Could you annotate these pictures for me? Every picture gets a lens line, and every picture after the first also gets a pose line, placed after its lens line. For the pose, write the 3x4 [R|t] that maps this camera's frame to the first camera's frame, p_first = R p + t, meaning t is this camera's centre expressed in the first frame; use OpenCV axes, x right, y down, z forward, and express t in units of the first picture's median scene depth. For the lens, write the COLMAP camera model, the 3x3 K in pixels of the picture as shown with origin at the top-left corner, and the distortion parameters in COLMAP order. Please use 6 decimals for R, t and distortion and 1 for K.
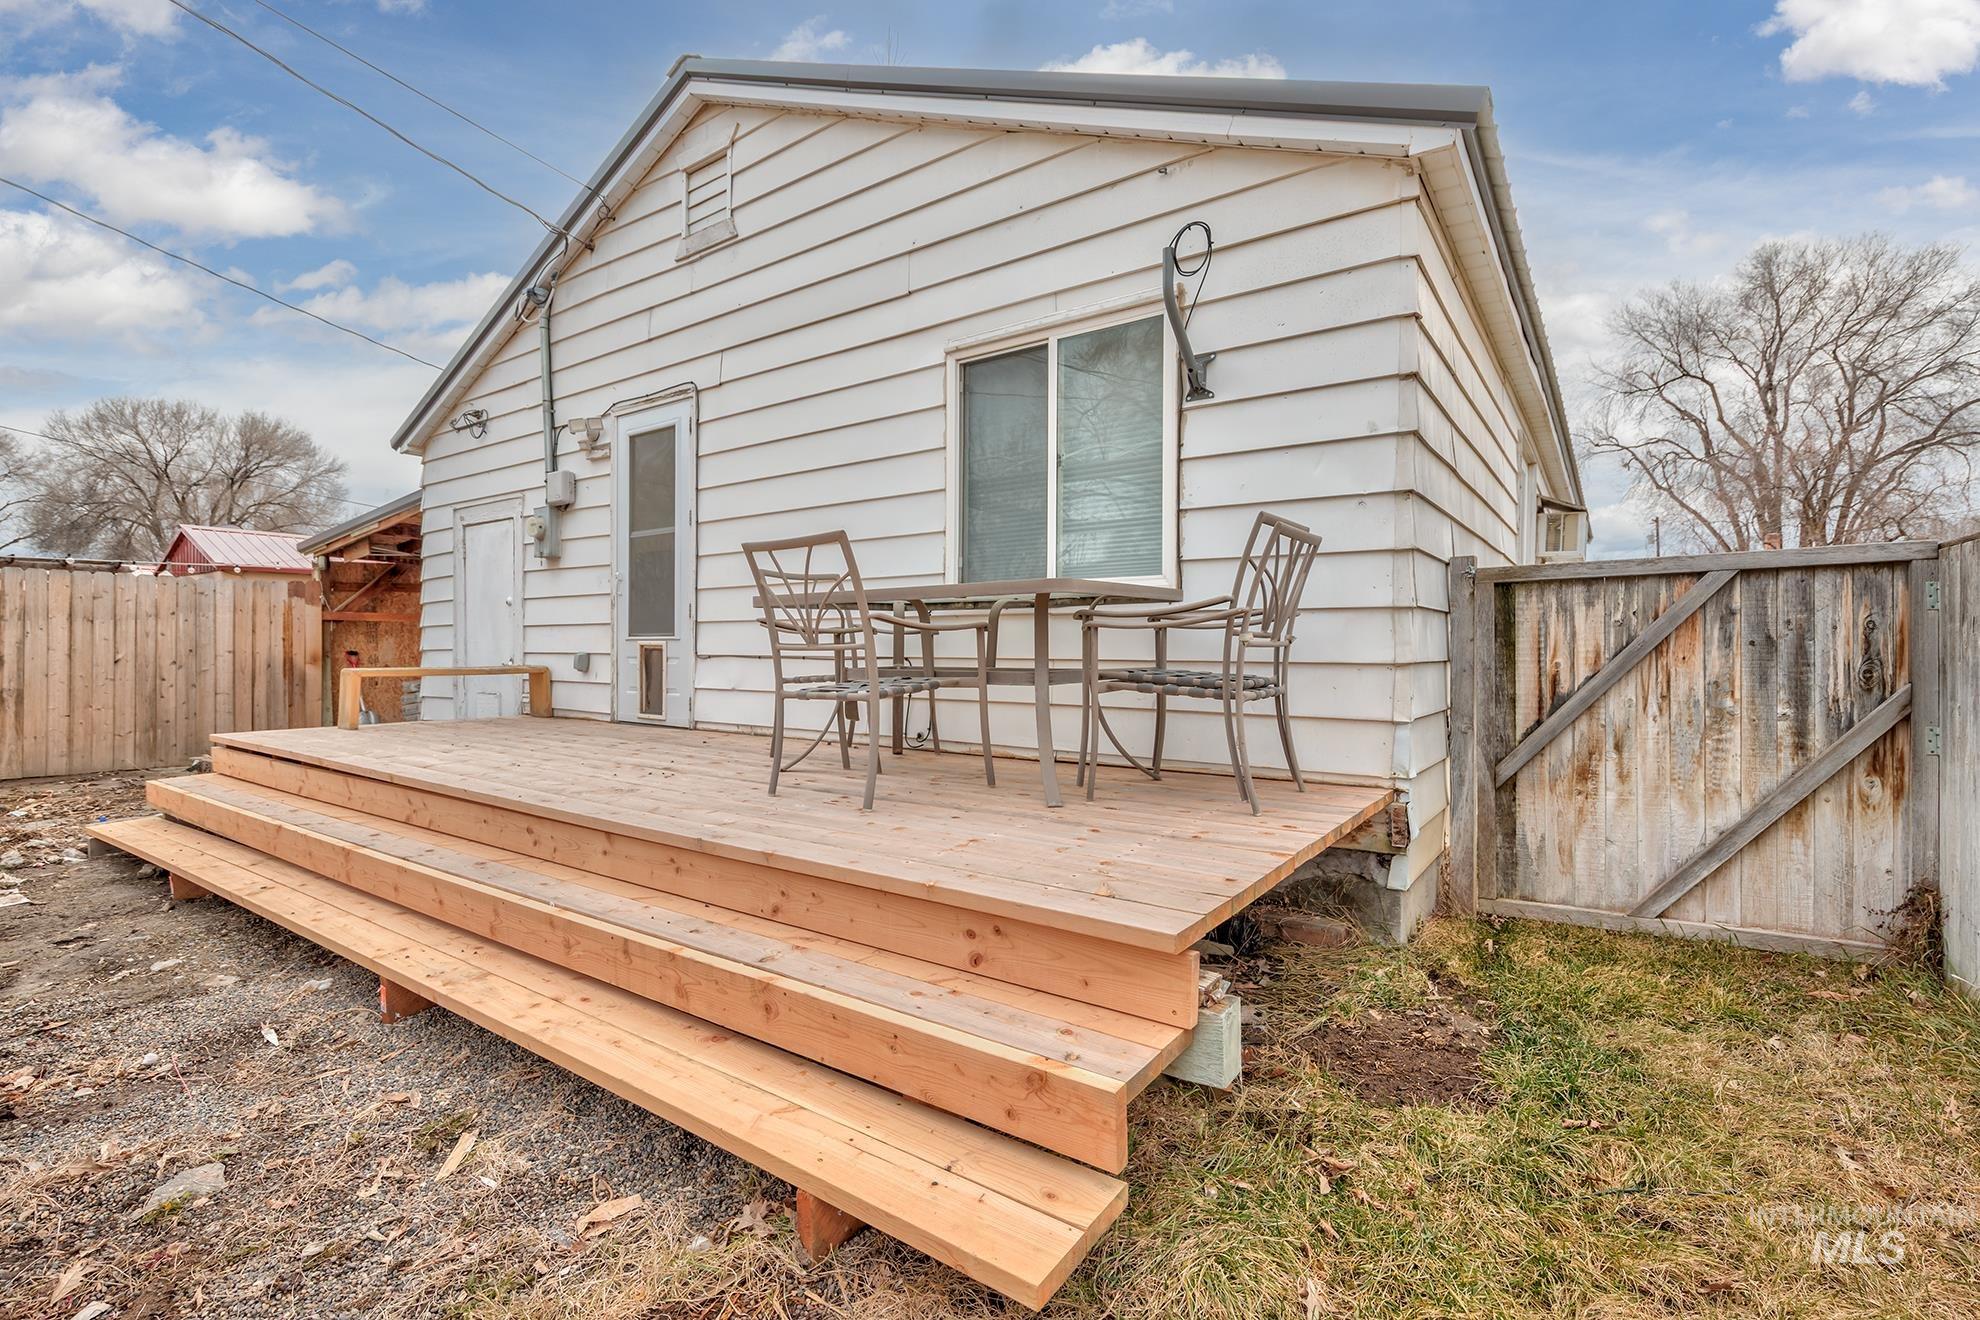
lens RADIAL K [[905.4, 0, 985.1], [0, 905.4, 655.8], [0, 0, 1]] dist [-0.000036, -0.000090]
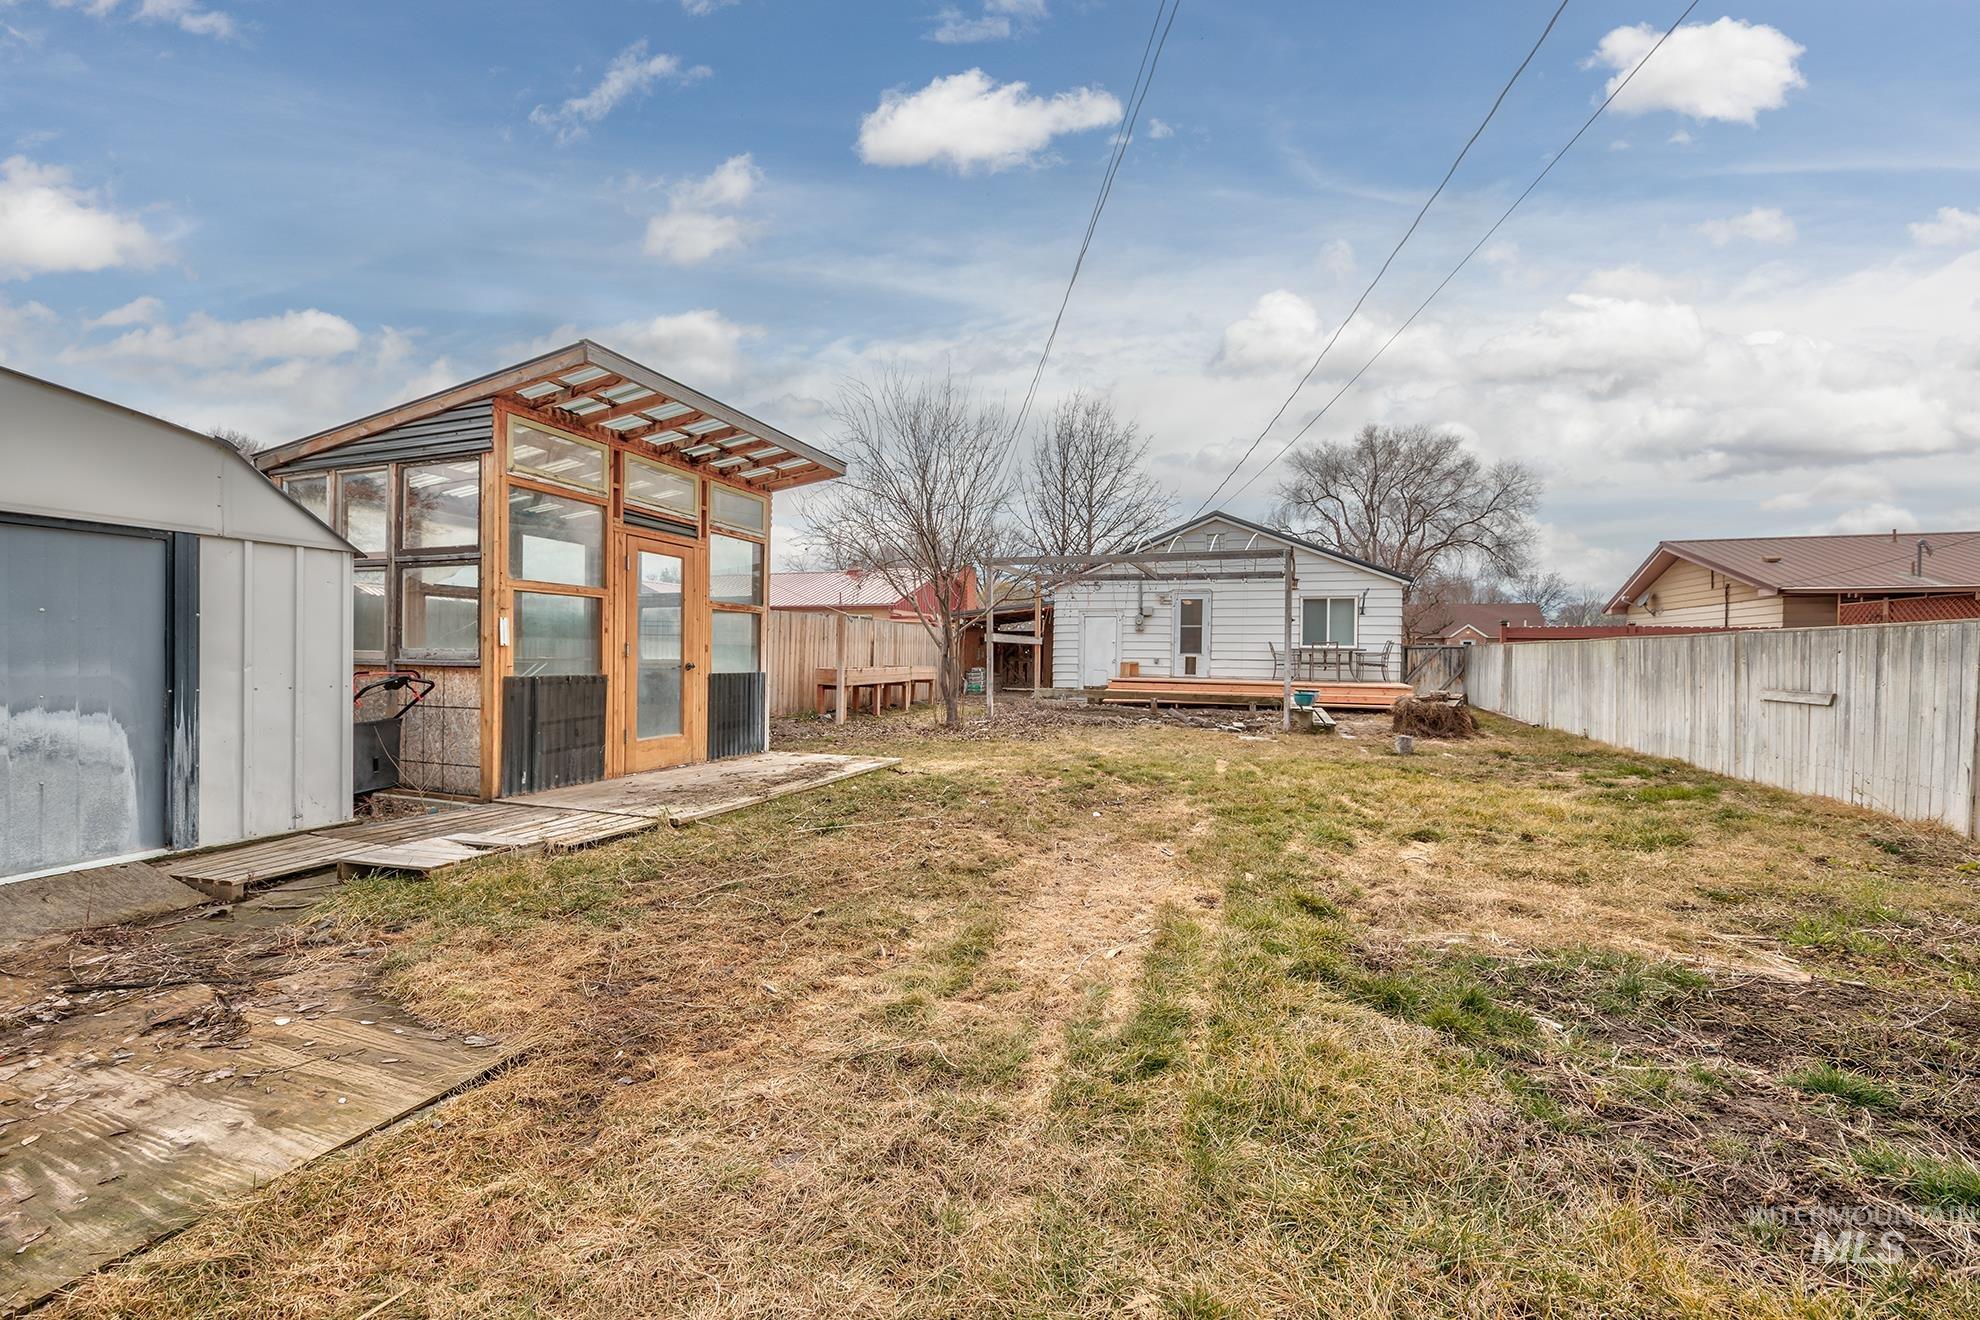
lens RADIAL K [[734.7, 0, 1000.6], [0, 734.7, 659.2], [0, 0, 1]] dist [-0.000303, 0.000019]
pose [[0.963892, 0.006529, 0.266213, -1.816233], [-0.006920, 0.999976, 0.000533, 0.003878], [-0.266203, -0.002356, 0.963914, -1.619788]]
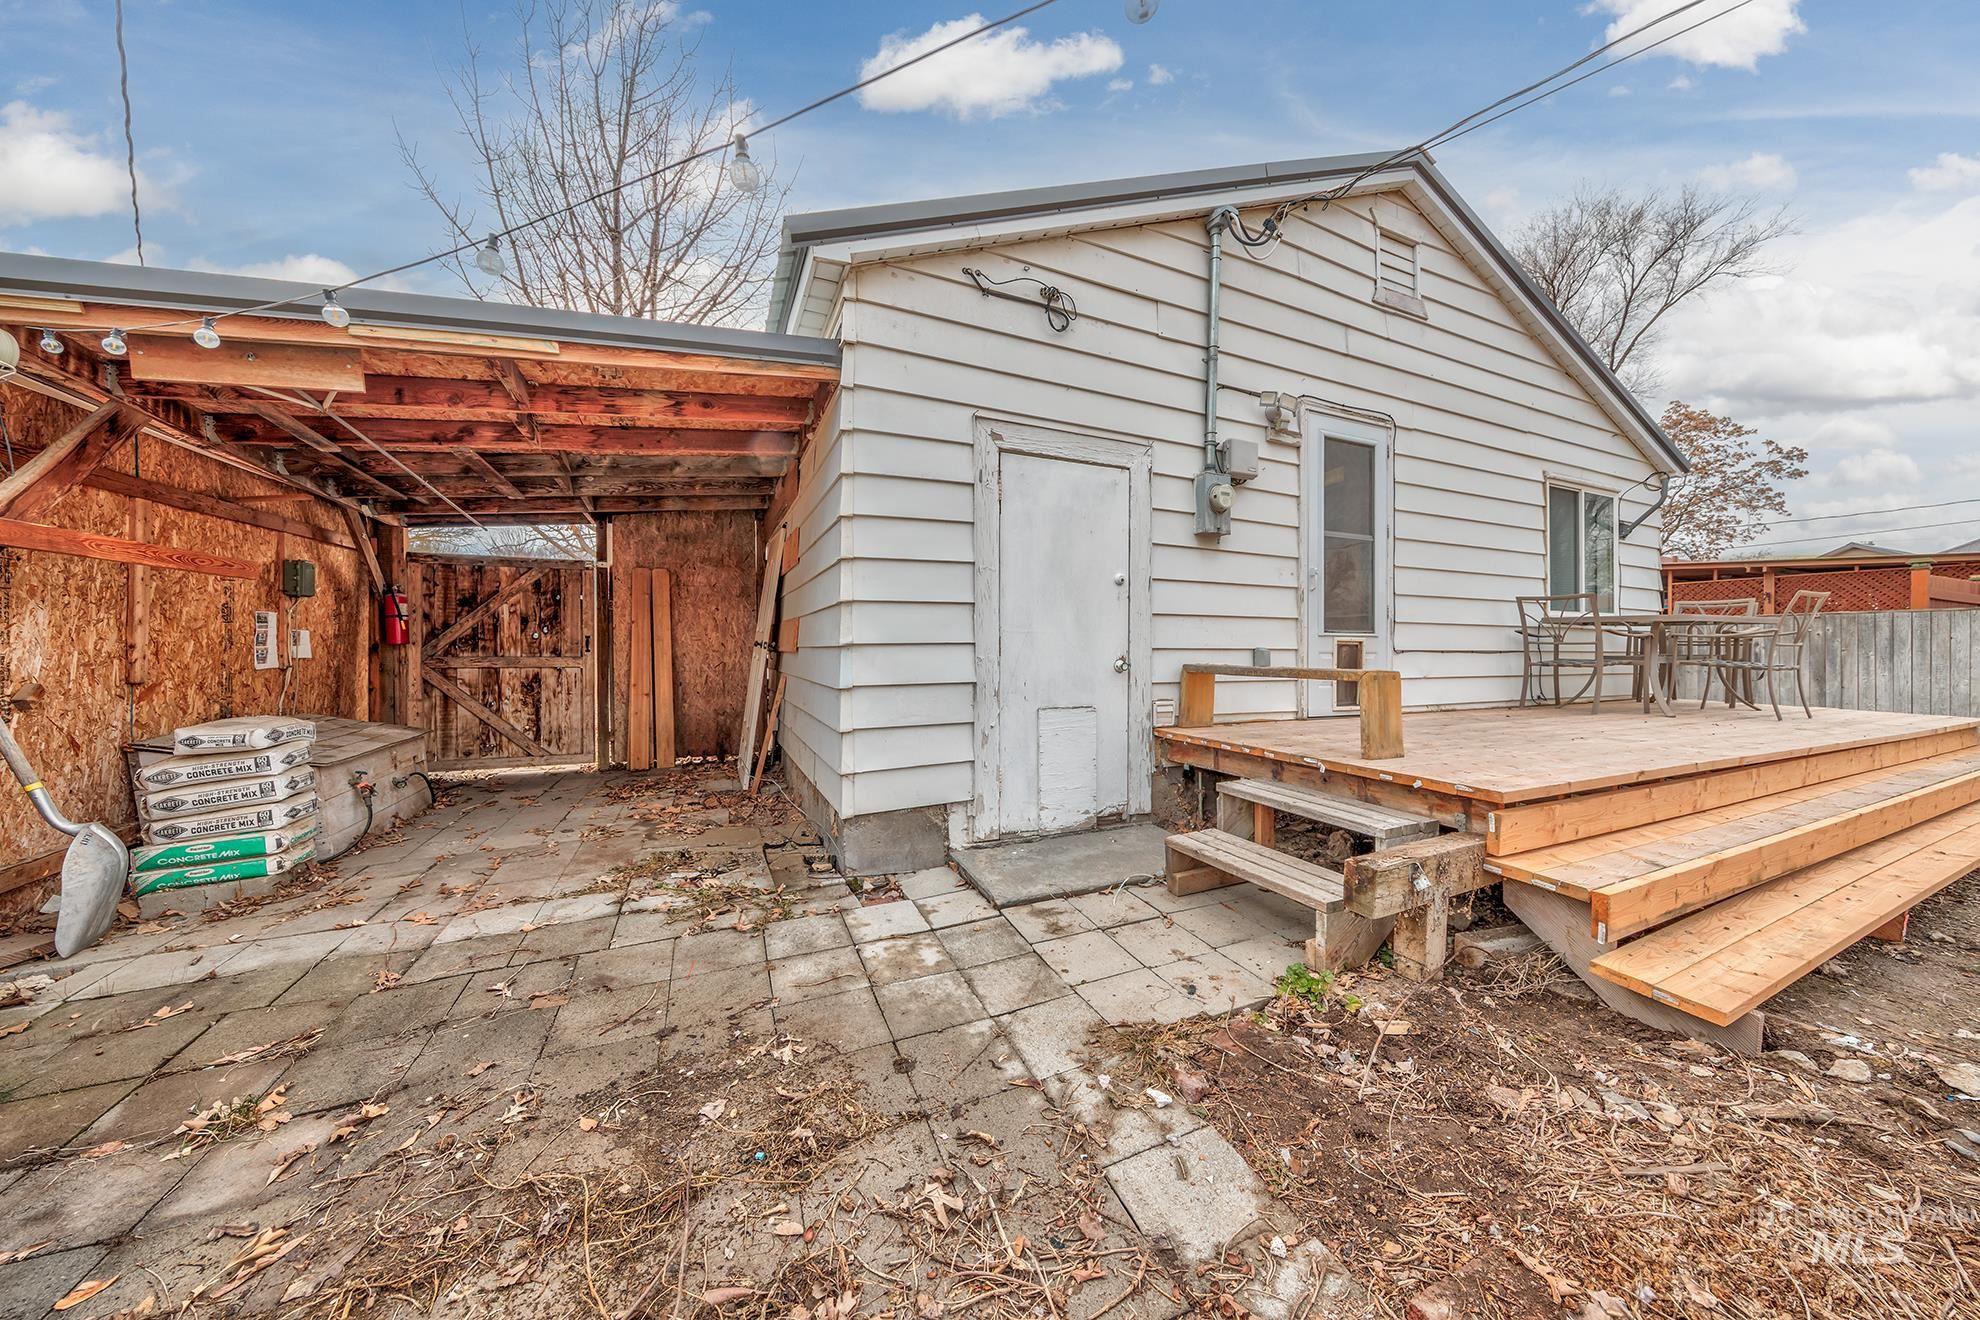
lens RADIAL K [[631.9, 0, 998.6], [0, 631.9, 652.3], [0, 0, 1]] dist [-0.009745, -0.000099]
pose [[0.493431, -0.005574, 0.869767, -1.140153], [0.004973, 0.999981, 0.003587, -0.002970], [-0.869771, 0.002556, 0.493450, 0.927743]]
